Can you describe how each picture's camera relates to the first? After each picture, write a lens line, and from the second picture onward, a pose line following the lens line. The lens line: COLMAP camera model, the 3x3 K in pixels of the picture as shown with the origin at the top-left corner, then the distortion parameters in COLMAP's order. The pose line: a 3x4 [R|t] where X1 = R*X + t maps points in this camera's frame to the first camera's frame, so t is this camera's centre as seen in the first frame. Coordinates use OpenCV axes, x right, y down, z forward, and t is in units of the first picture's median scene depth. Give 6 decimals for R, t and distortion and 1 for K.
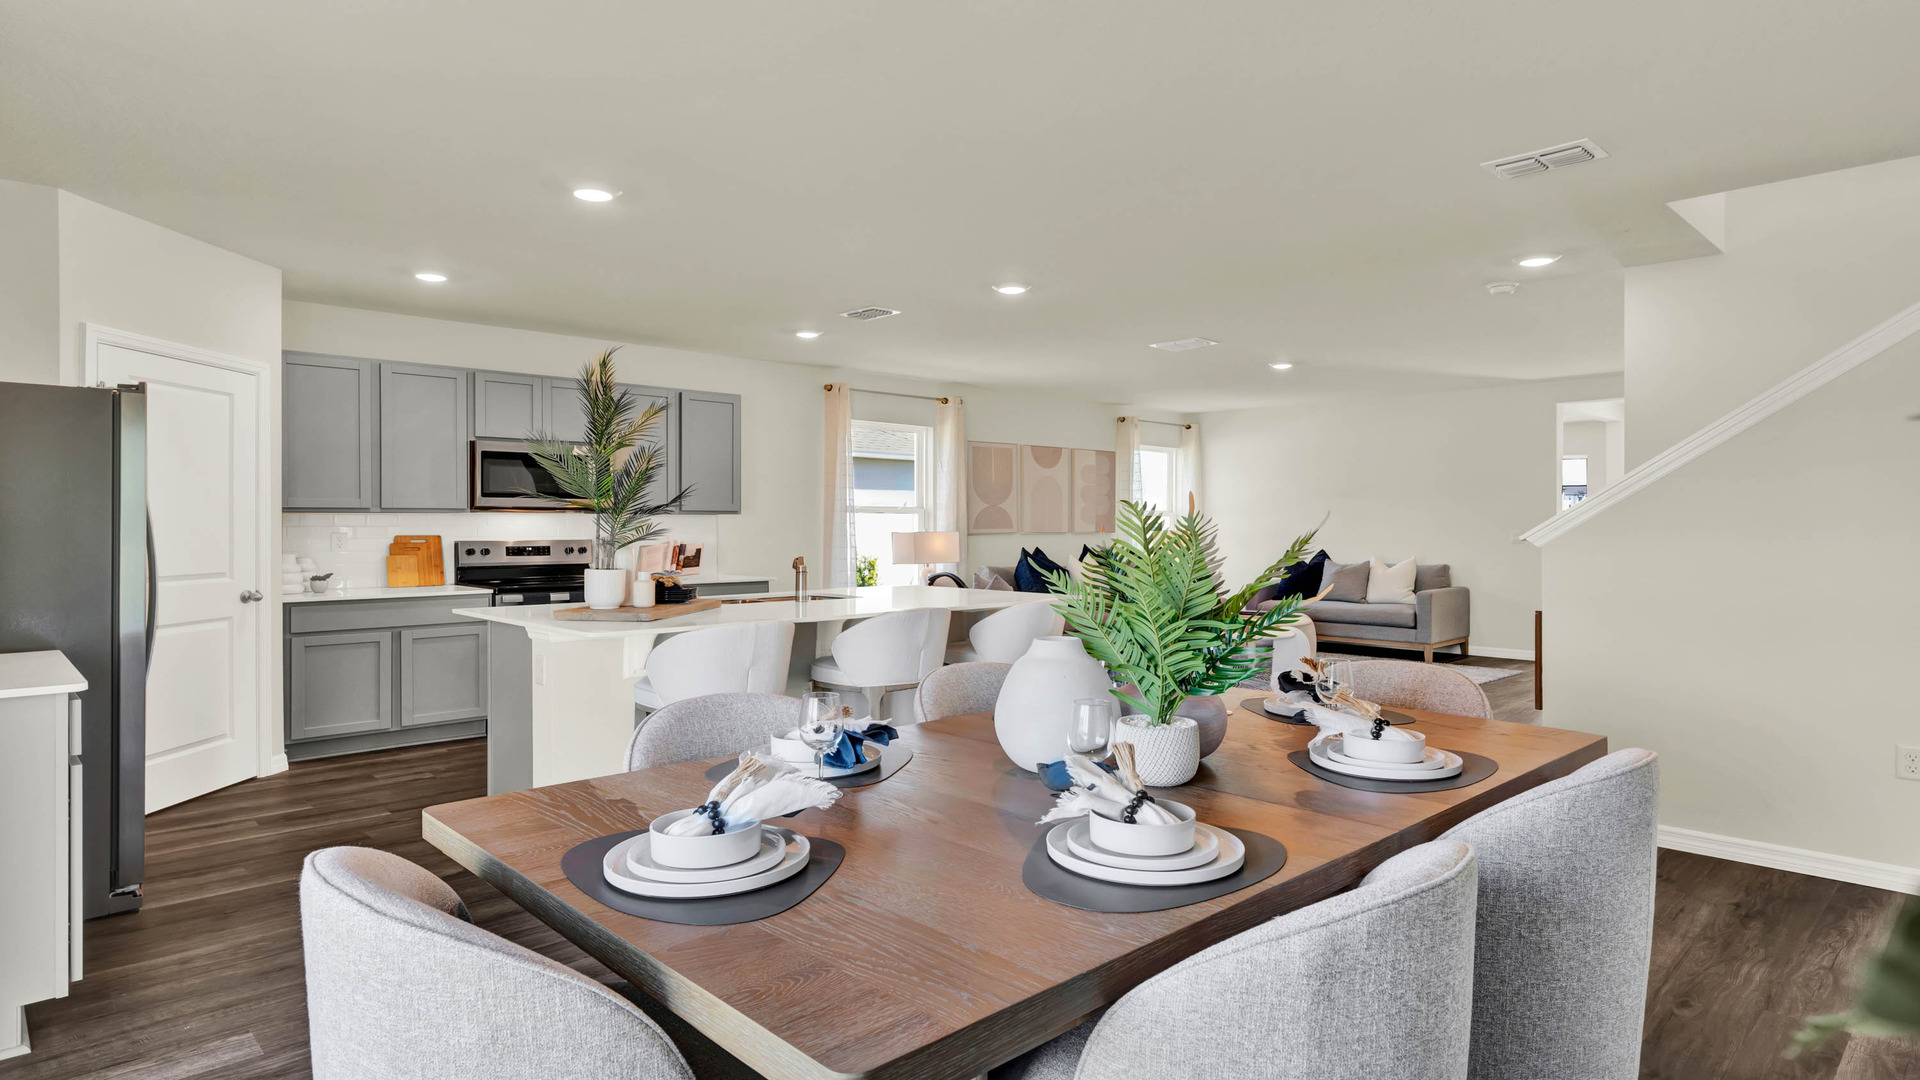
lens RADIAL K [[1017.9, 0, 963.1], [0, 1017.9, 537.2], [0, 0, 1]] dist [-0.004886, 0.000580]
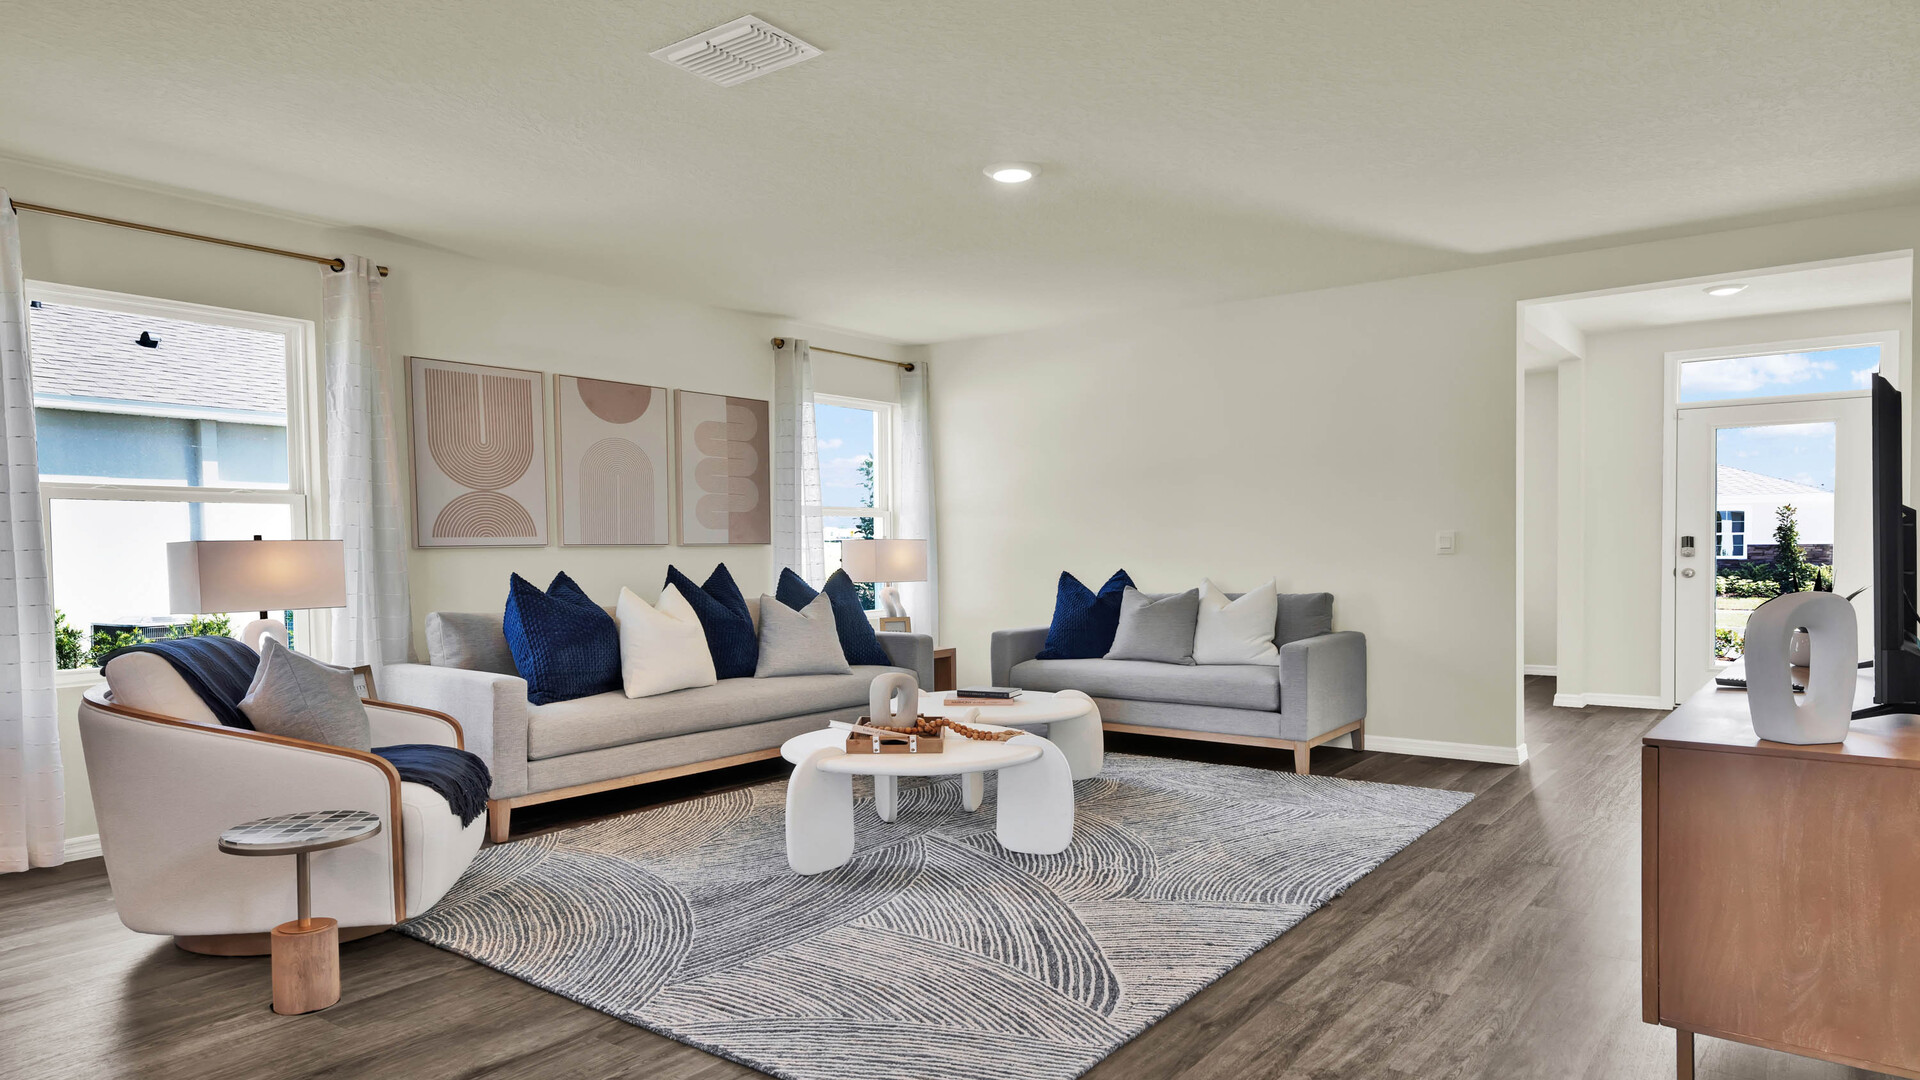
lens RADIAL K [[1155.3, 0, 943.4], [0, 1155.3, 575.7], [0, 0, 1]] dist [0.006995, -0.001911]
pose [[0.987582, -0.014352, 0.156445, 0.167879], [0.012345, 0.999829, 0.013794, 0.005975], [-0.156616, -0.011692, 0.987590, 0.408753]]
